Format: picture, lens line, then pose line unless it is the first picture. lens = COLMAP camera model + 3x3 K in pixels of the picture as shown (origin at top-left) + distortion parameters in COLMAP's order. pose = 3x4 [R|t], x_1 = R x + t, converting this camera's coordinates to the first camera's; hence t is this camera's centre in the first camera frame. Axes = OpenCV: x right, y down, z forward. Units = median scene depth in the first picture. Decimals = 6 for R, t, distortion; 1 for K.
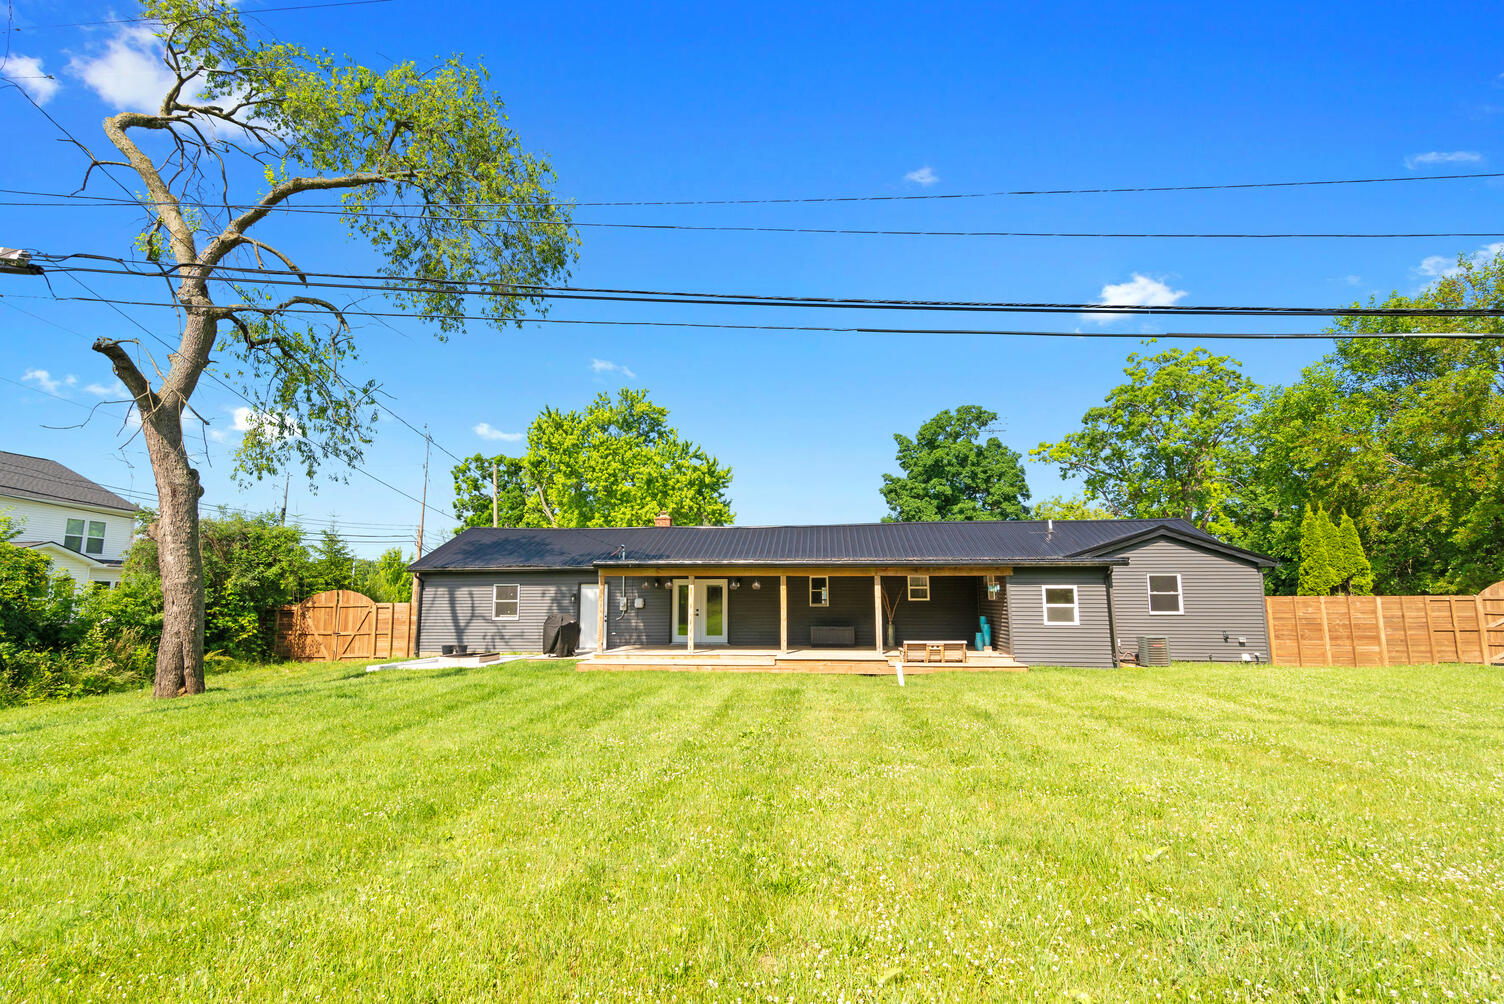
lens RADIAL K [[729.2, 0, 739.5], [0, 729.2, 500.1], [0, 0, 1]] dist [0.015413, 0.000005]
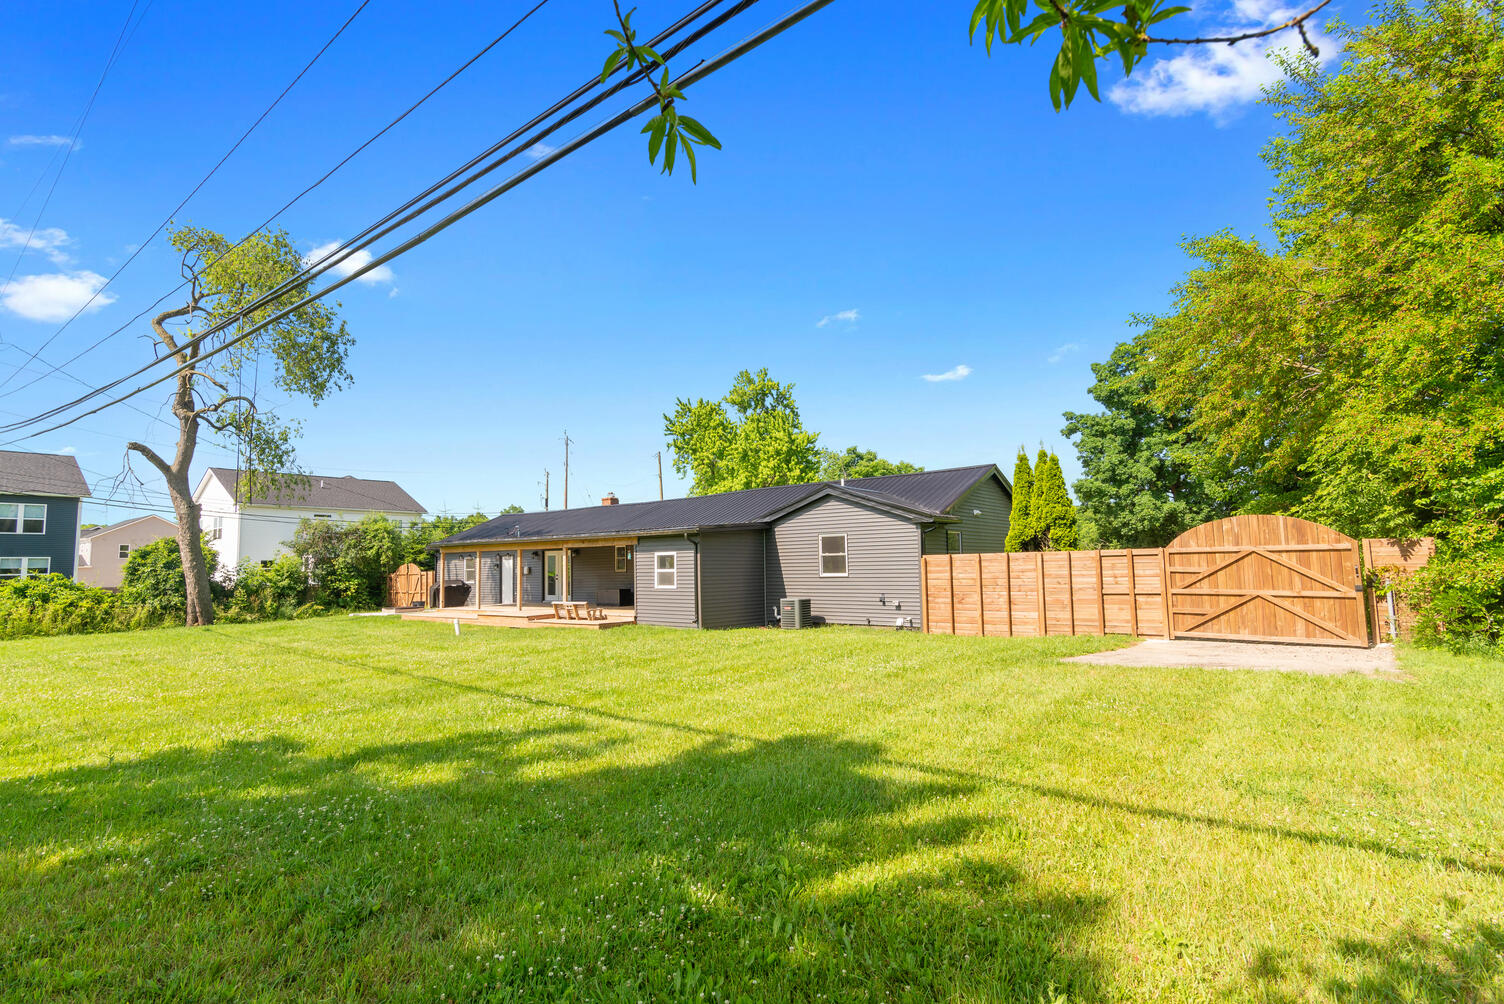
lens RADIAL K [[730.4, 0, 749.5], [0, 730.4, 479.6], [0, 0, 1]] dist [0.011444, 0.000672]
pose [[0.848820, -0.077695, -0.522942, 0.887452], [0.094136, 0.995547, 0.004888, 0.012080], [0.520234, -0.053377, 0.852354, 0.111983]]
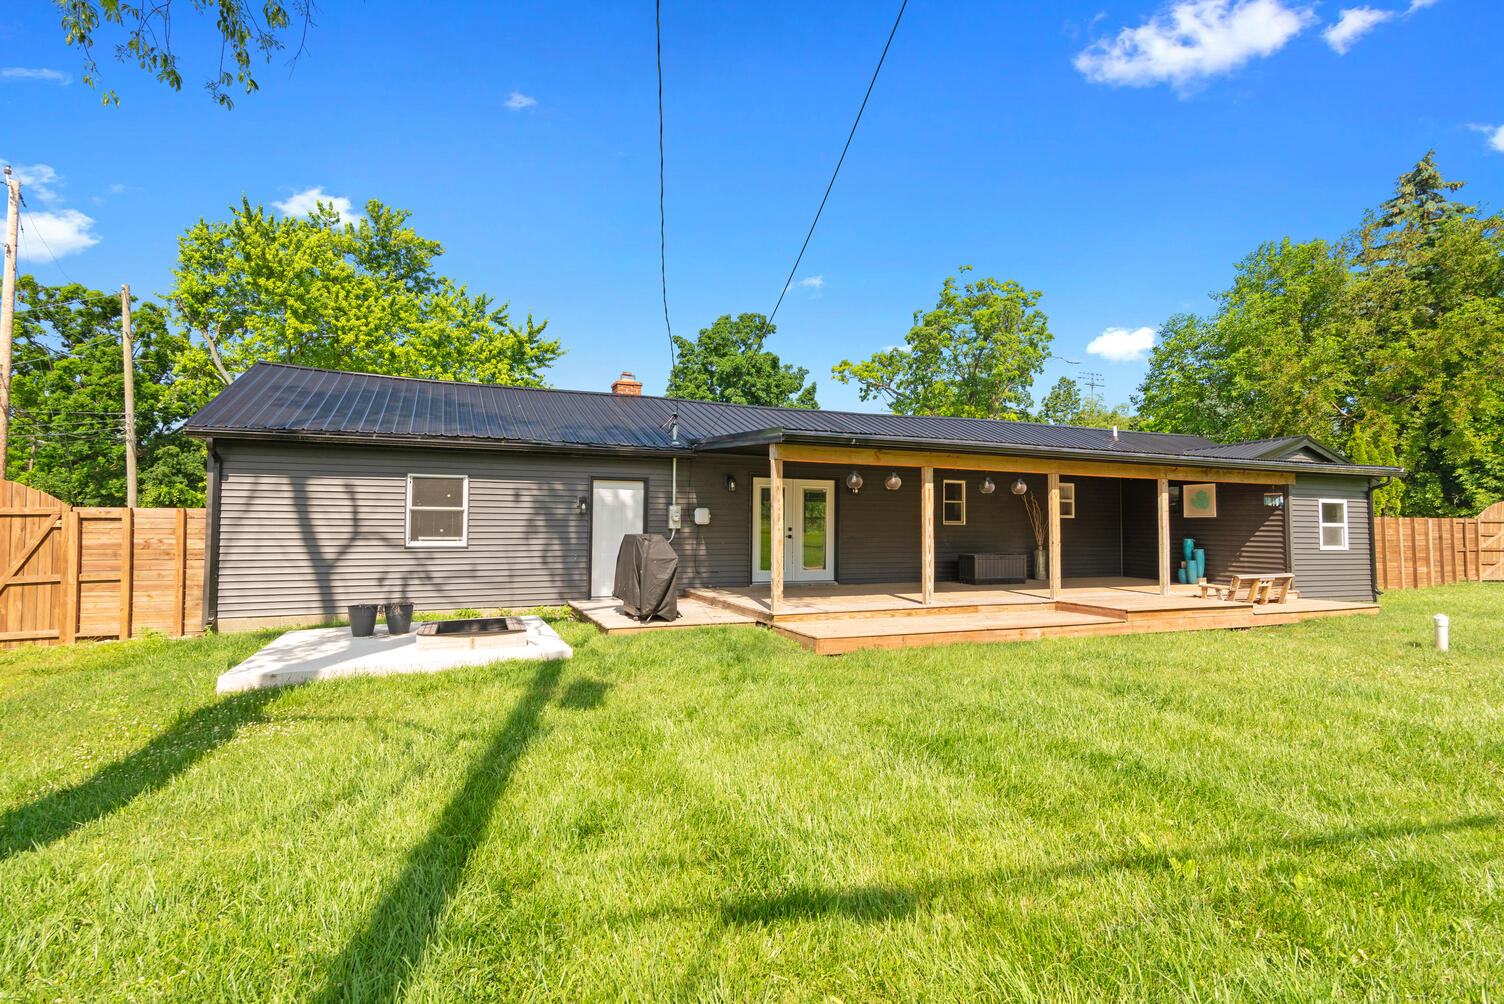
lens RADIAL K [[729.2, 0, 739.5], [0, 729.2, 500.1], [0, 0, 1]] dist [0.015413, 0.000005]
pose [[0.877866, 0.024578, 0.478276, -0.387720], [-0.074689, 0.993489, 0.086035, 0.077071], [-0.473047, -0.111249, 0.873985, 0.486141]]
